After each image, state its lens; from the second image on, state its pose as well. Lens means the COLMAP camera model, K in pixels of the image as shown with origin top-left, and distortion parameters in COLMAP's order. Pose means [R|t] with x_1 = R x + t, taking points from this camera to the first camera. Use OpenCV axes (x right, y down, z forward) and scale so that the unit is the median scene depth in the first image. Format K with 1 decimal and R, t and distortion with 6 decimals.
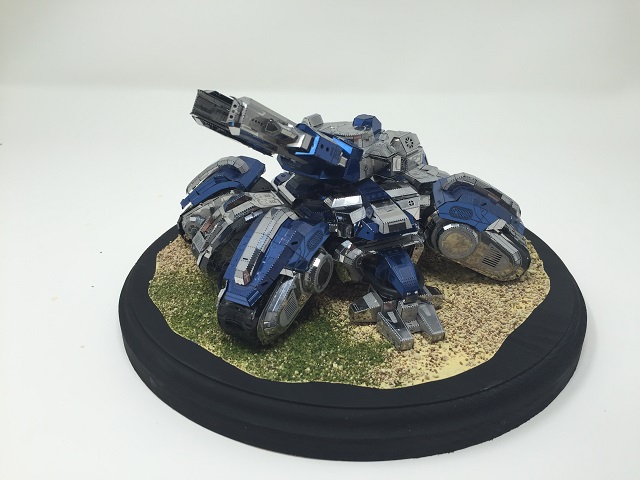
lens RADIAL K [[570.2, 0, 321.5], [0, 570.2, 239.6], [0, 0, 1]] dist [0.055424, -0.002940]
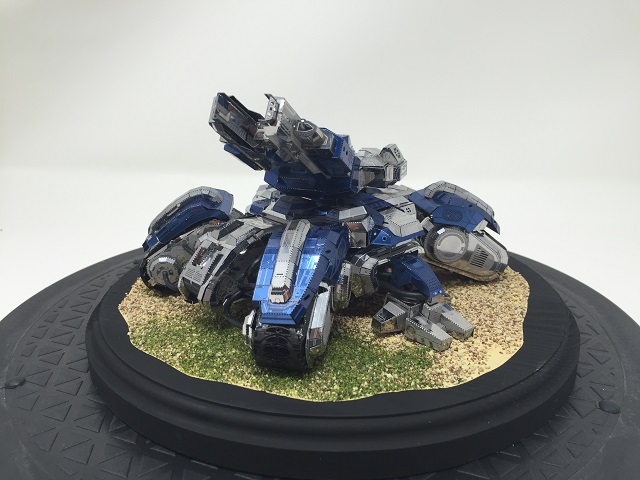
lens RADIAL K [[570.2, 0, 320.4], [0, 570.2, 240.6], [0, 0, 1]] dist [0.055424, -0.002940]
pose [[0.946374, -0.098564, 0.307671, -0.316218], [0.140794, 0.982961, -0.118174, 0.089329], [-0.290781, 0.155155, 0.944126, 0.104059]]
